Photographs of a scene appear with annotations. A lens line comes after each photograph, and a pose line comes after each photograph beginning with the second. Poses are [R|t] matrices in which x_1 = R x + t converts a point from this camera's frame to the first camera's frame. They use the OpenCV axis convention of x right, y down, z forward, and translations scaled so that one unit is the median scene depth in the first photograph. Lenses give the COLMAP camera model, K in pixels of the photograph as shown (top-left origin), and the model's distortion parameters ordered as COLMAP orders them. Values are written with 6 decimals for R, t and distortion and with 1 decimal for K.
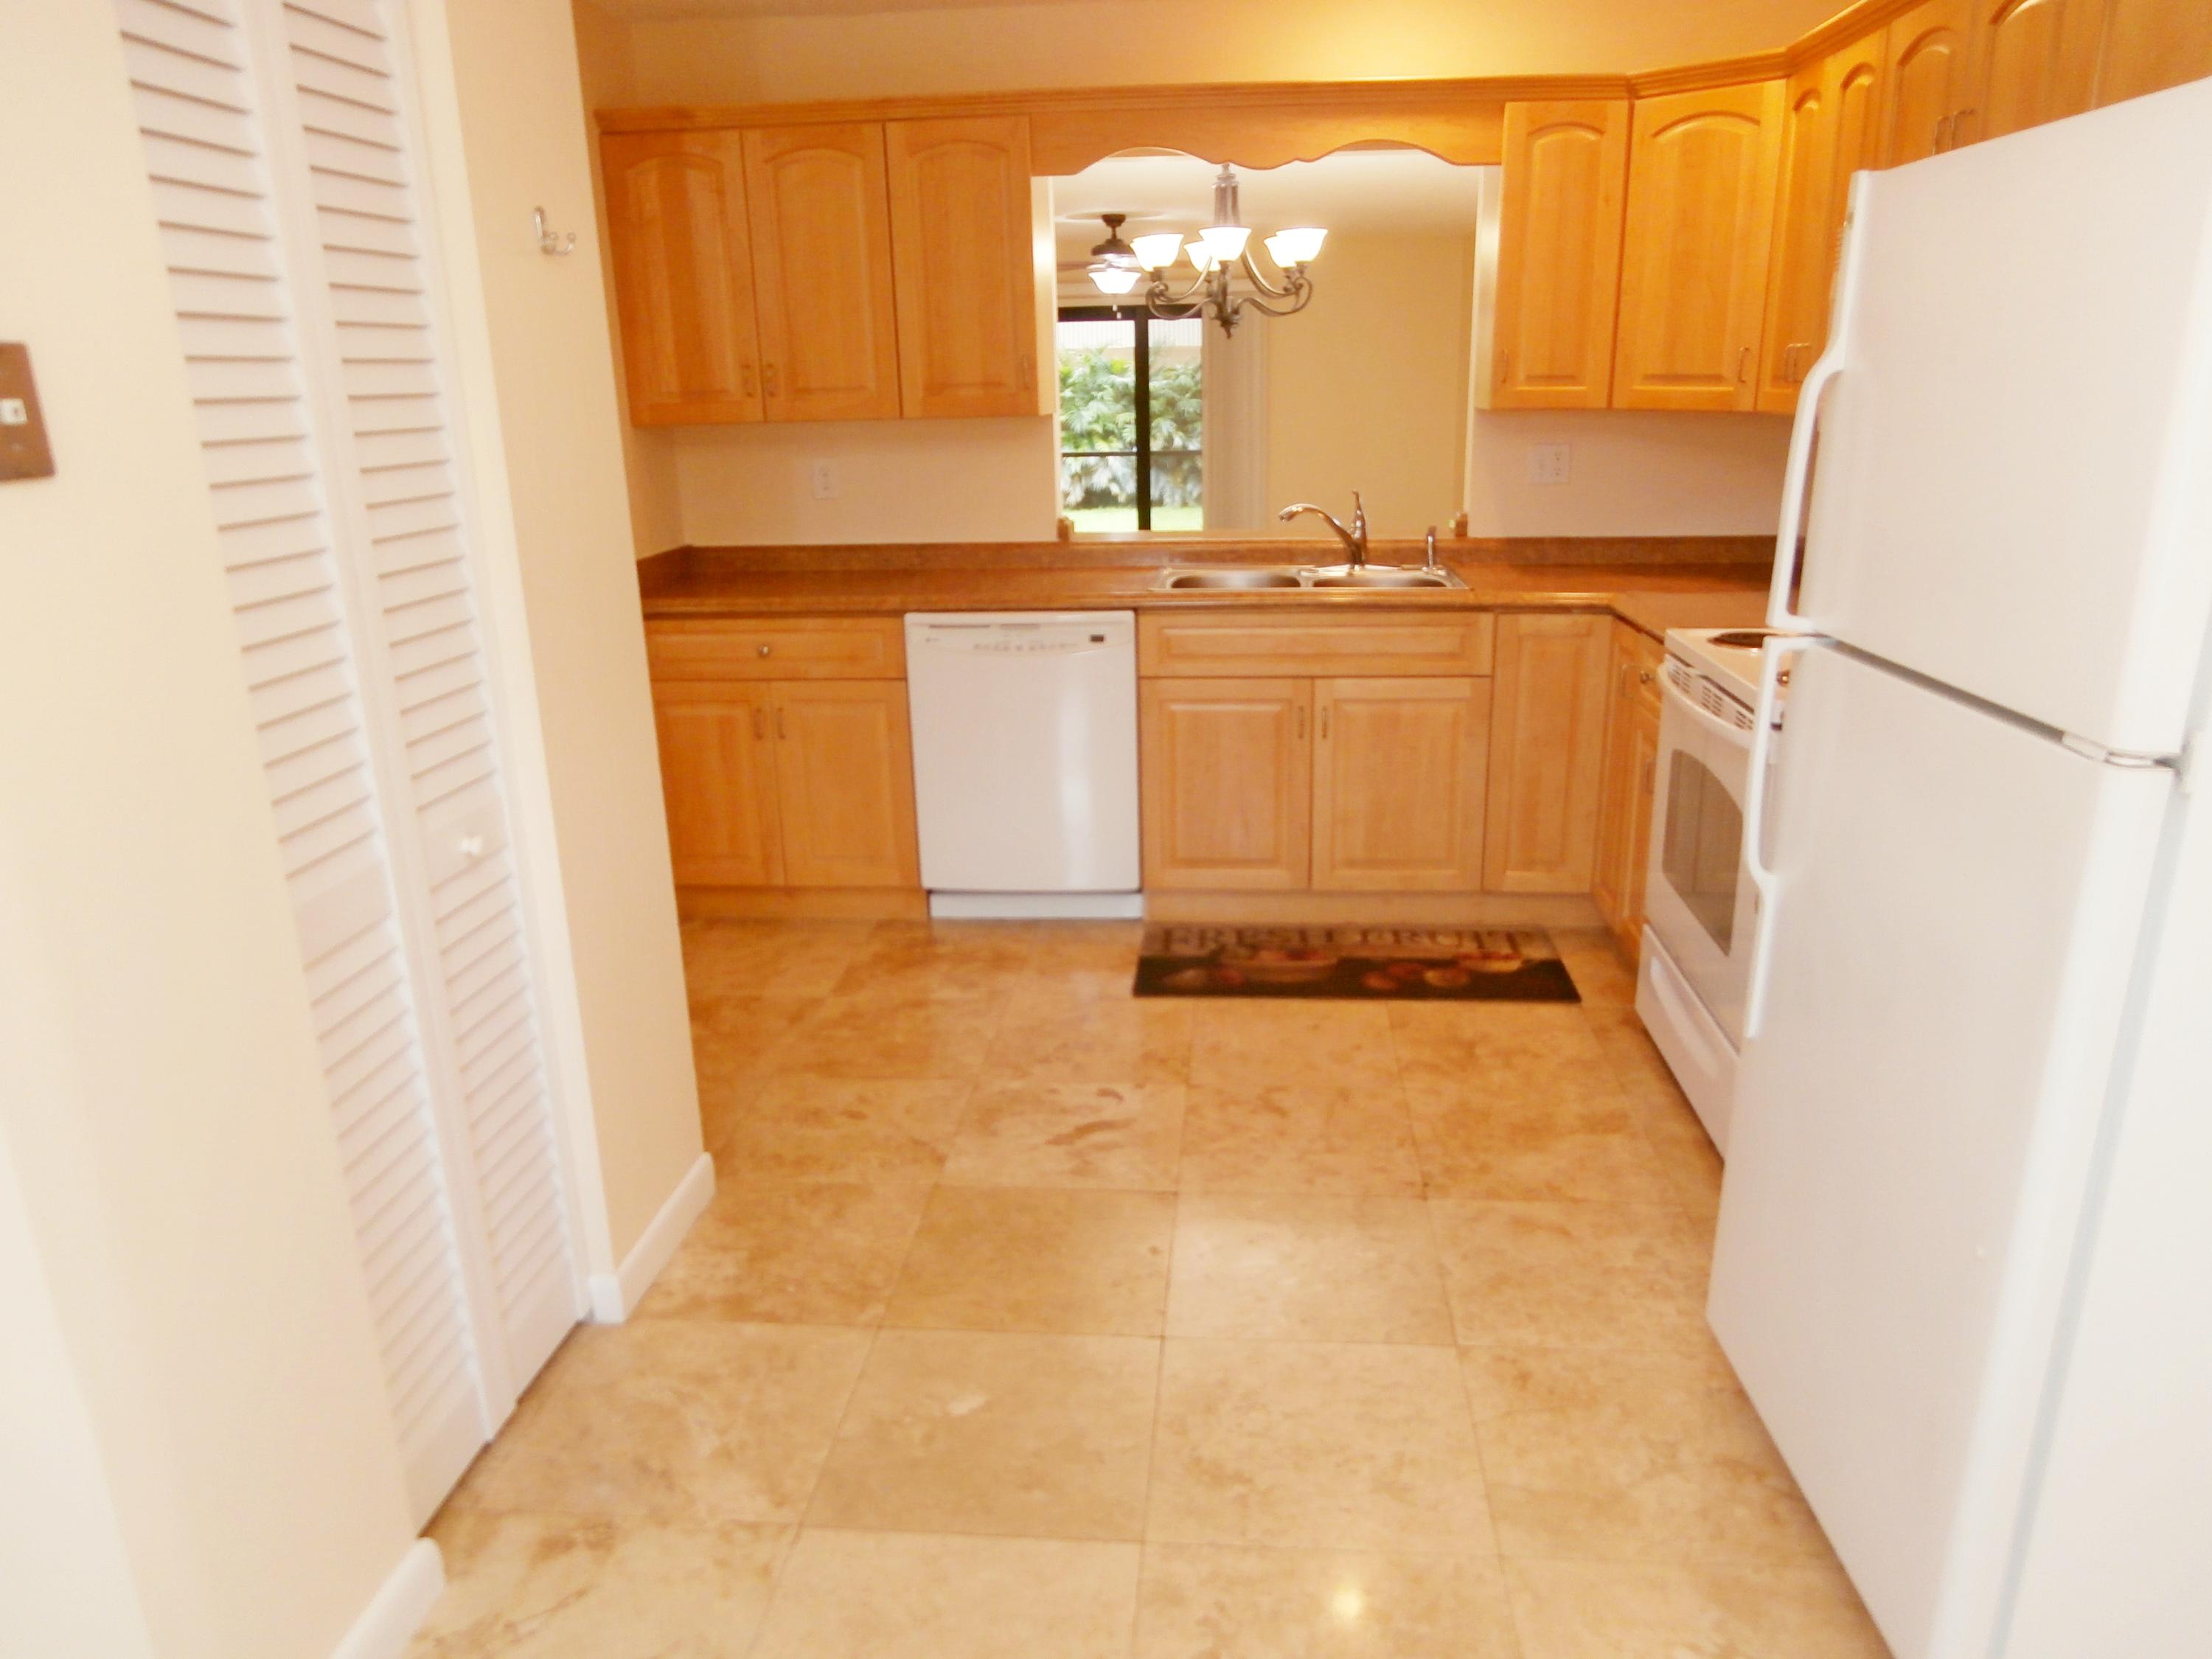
lens RADIAL K [[1587.2, 0, 1119.5], [0, 1587.2, 820.5], [0, 0, 1]] dist [-0.014802, 0.003939]
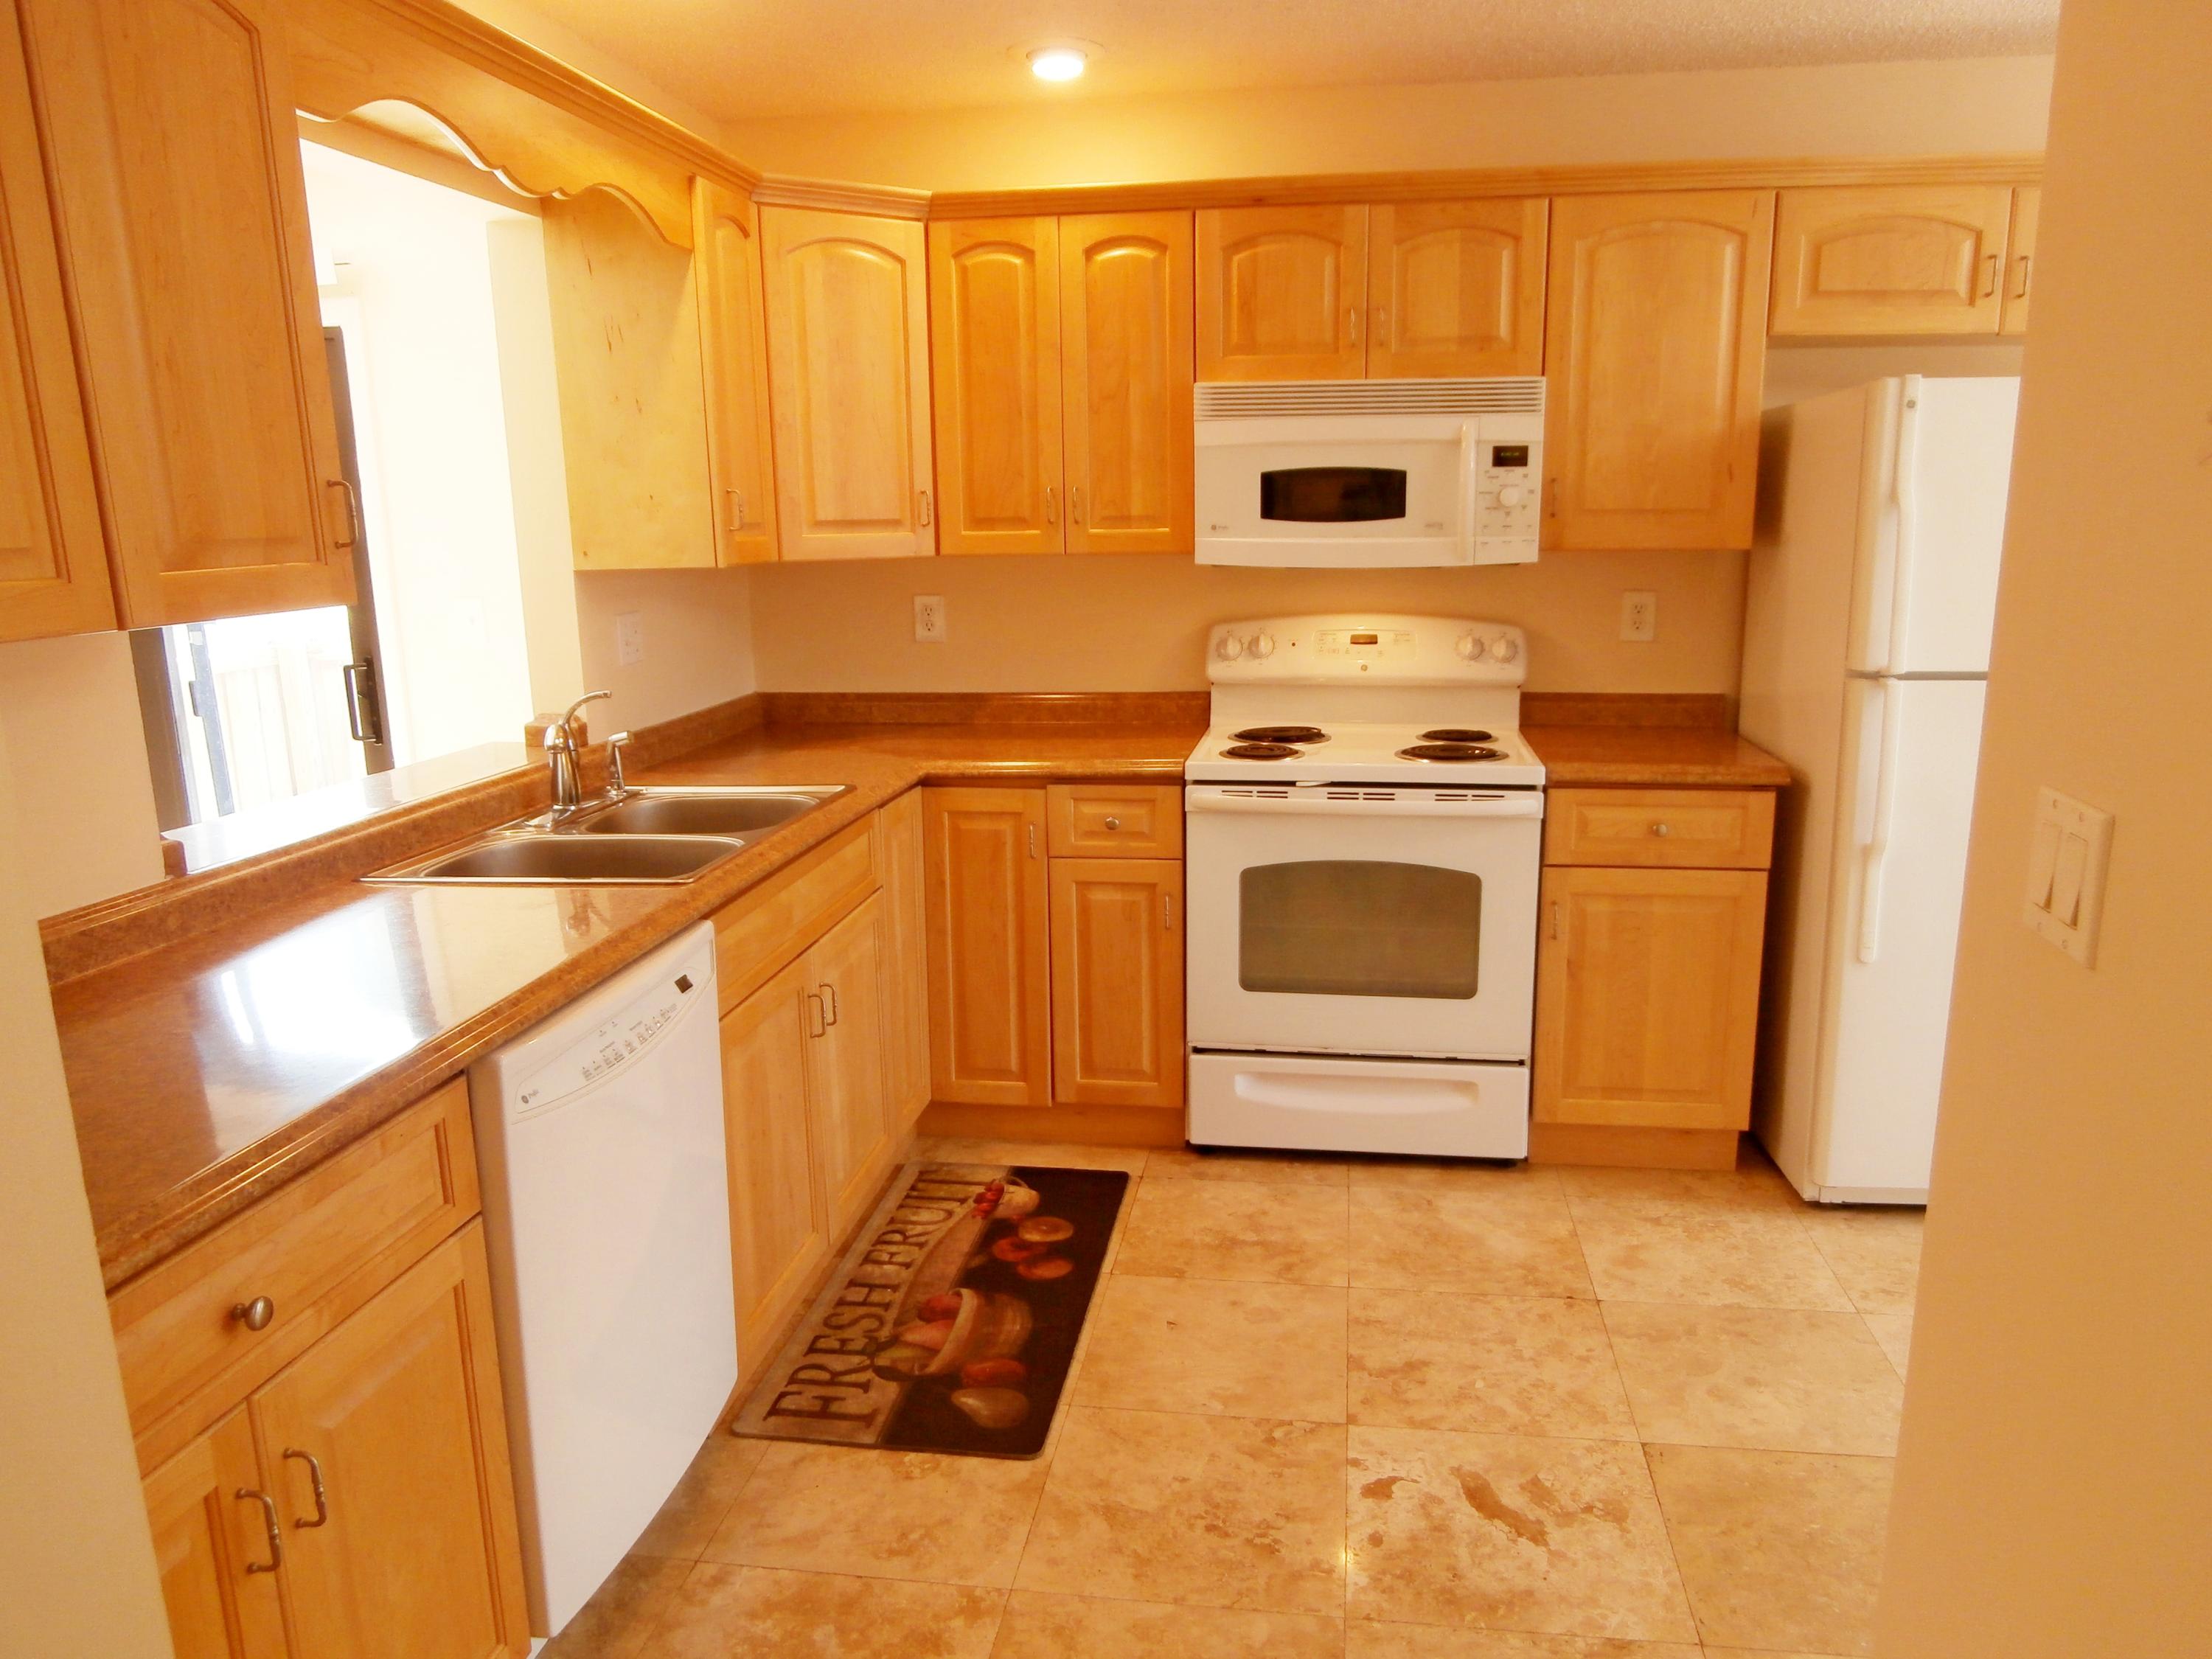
lens RADIAL K [[1587.2, 0, 1119.5], [0, 1587.2, 820.5], [0, 0, 1]] dist [-0.014802, 0.003939]
pose [[0.044803, -0.180317, 0.982588, -0.613360], [0.282182, 0.945806, 0.160700, -0.243590], [-0.958314, 0.270068, 0.093257, 0.893208]]
